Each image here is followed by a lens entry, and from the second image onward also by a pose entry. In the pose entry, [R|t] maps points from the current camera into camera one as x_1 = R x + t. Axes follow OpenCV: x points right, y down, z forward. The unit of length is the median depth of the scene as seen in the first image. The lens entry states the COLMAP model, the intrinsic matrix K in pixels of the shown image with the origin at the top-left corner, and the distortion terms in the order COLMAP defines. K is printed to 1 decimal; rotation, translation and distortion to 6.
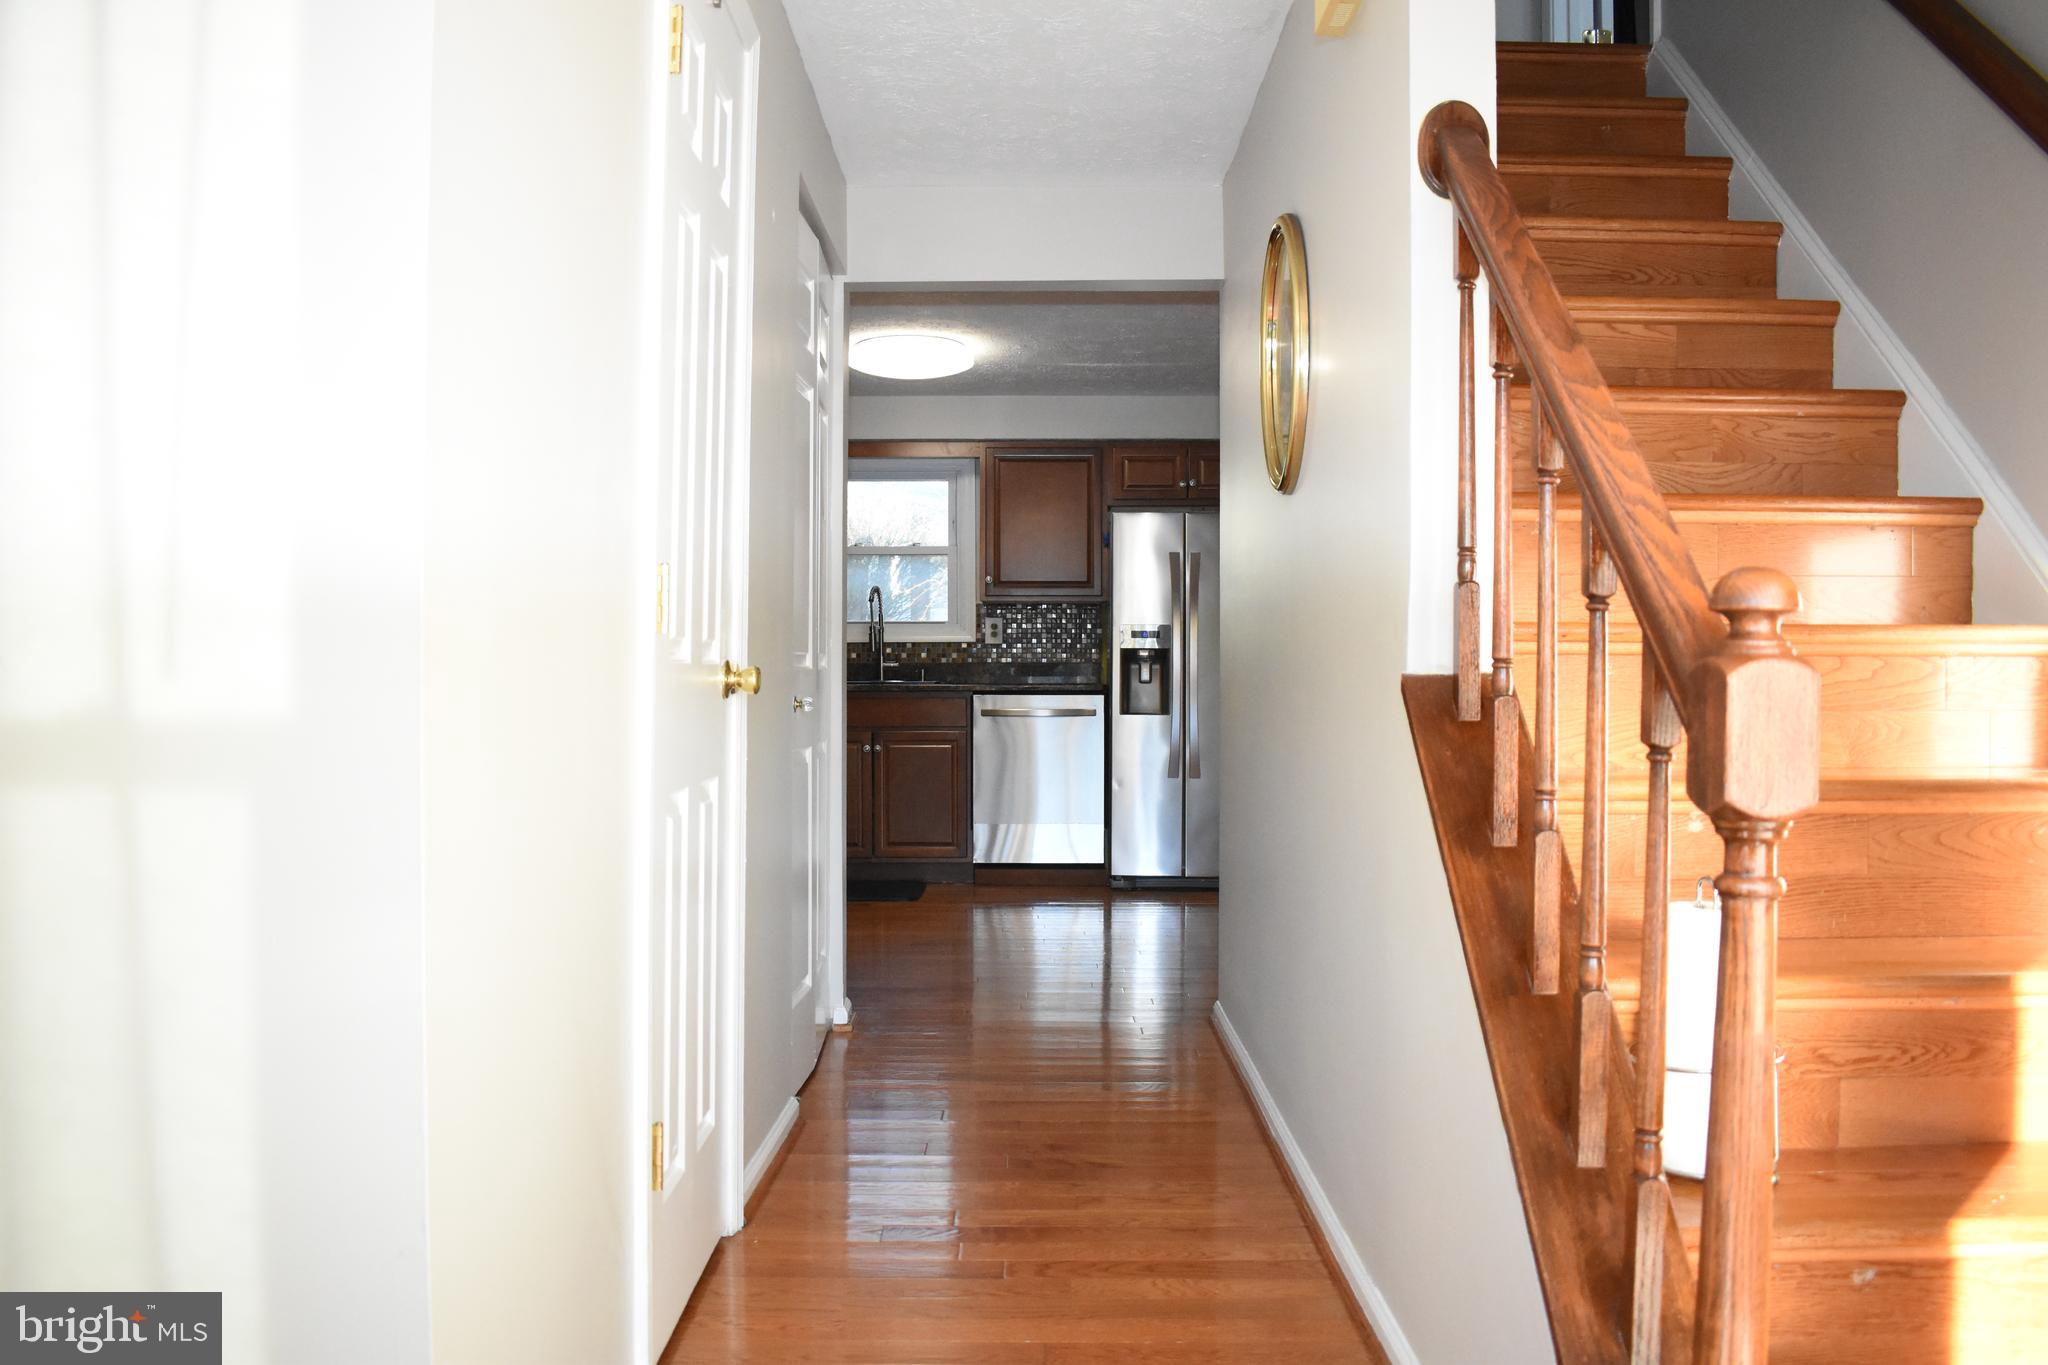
lens RADIAL K [[1654.0, 0, 1024.0], [0, 1654.0, 682.5], [0, 0, 1]] dist [-0.098520, 0.012323]
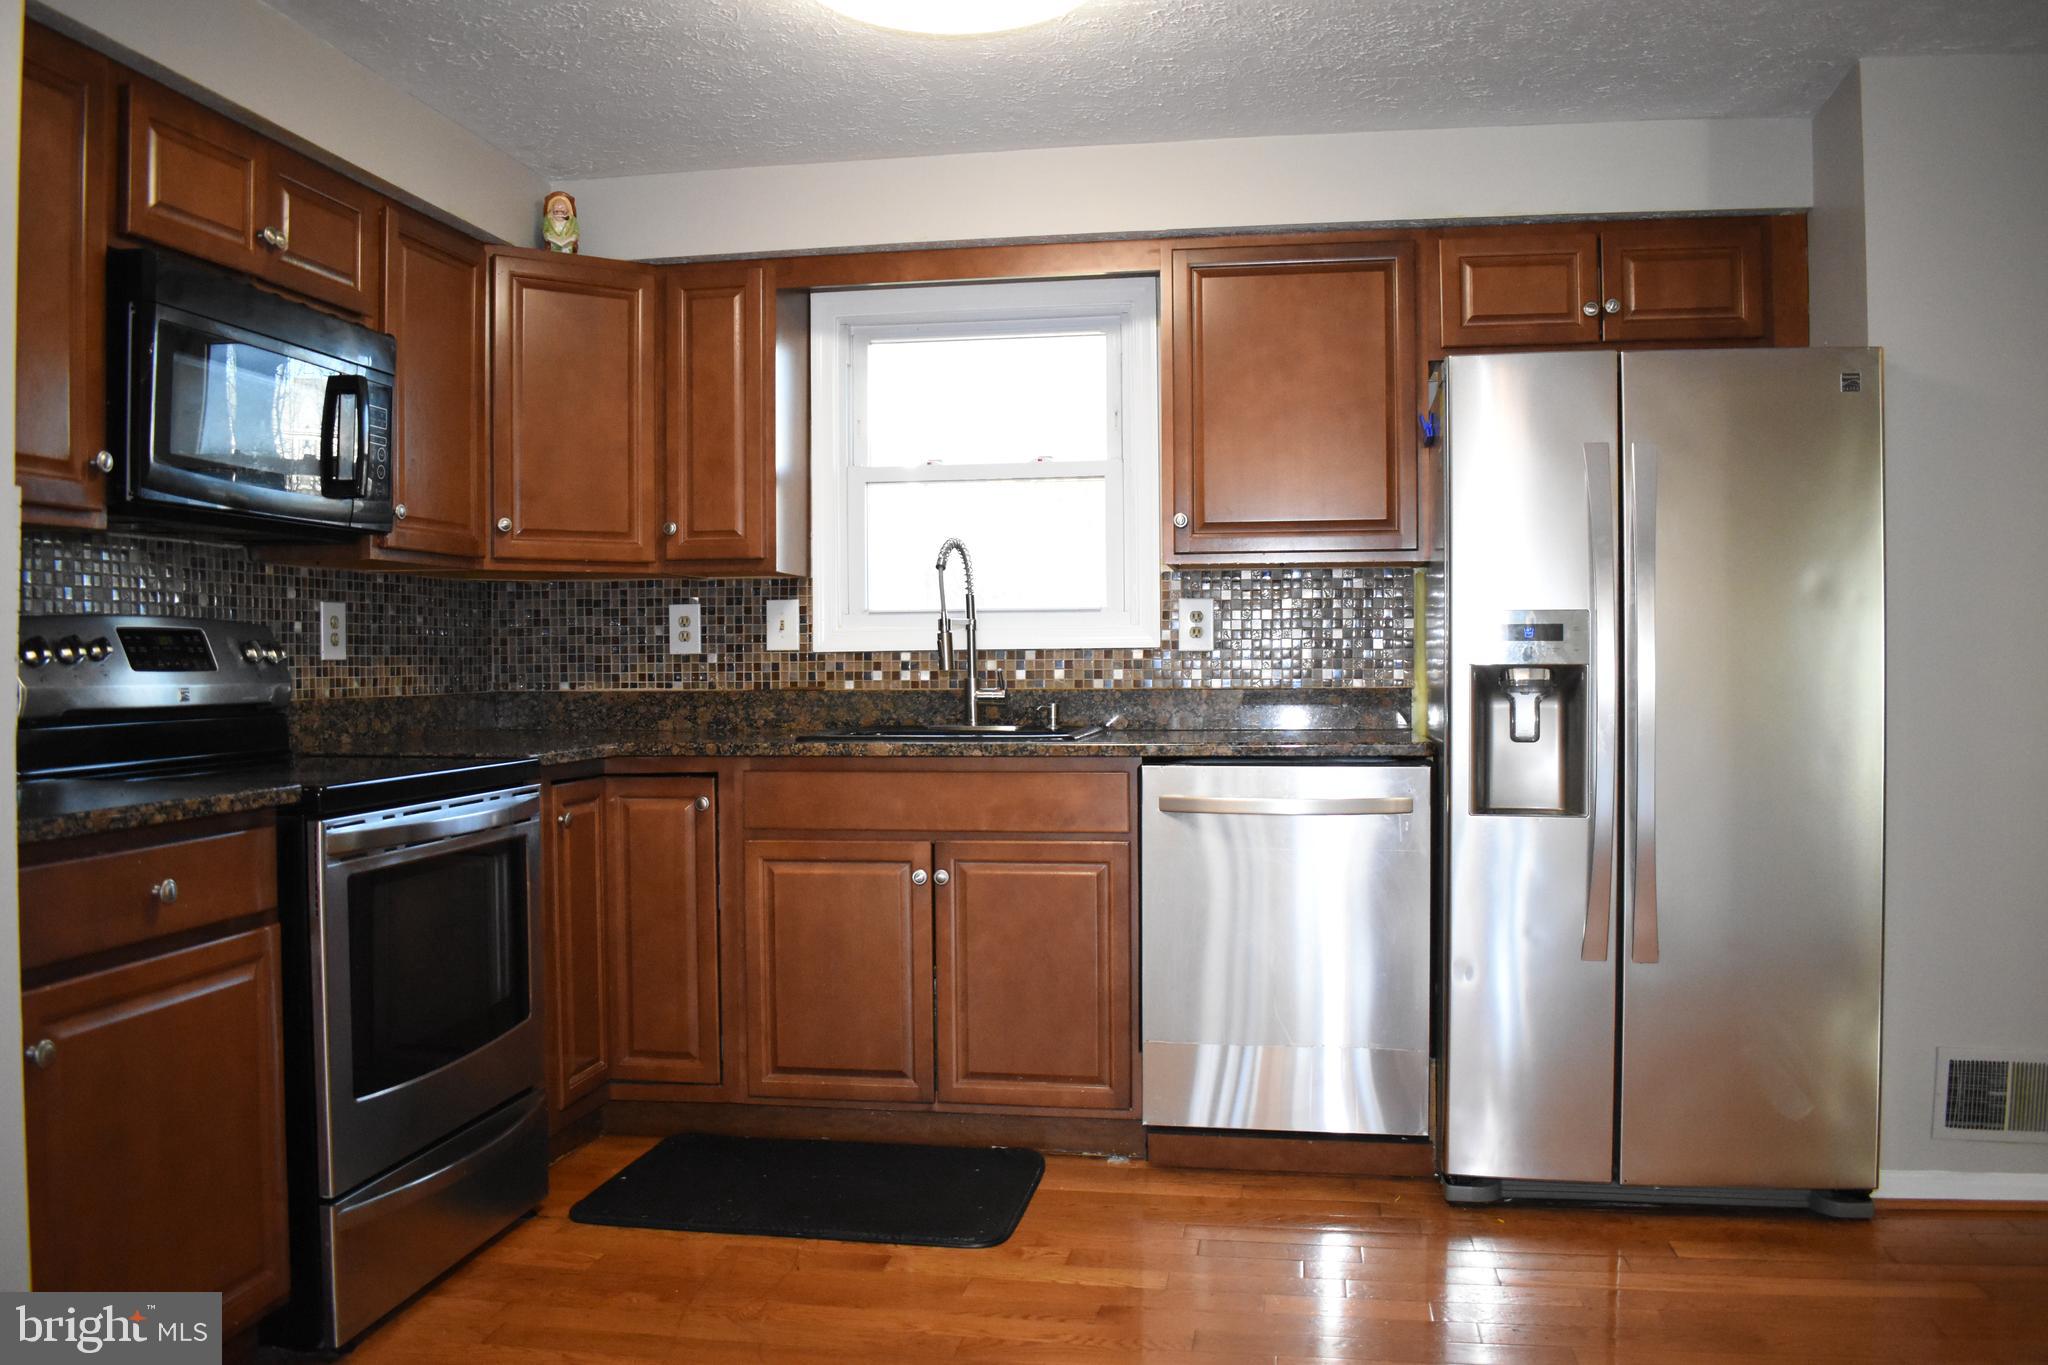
lens RADIAL K [[1585.0, 0, 1024.0], [0, 1585.0, 682.5], [0, 0, 1]] dist [-0.139243, 0.055064]
pose [[0.986326, -0.004565, -0.164742, 0.009222], [0.006128, 0.999941, 0.008981, -0.018886], [0.164691, -0.009868, 0.986296, 0.531079]]
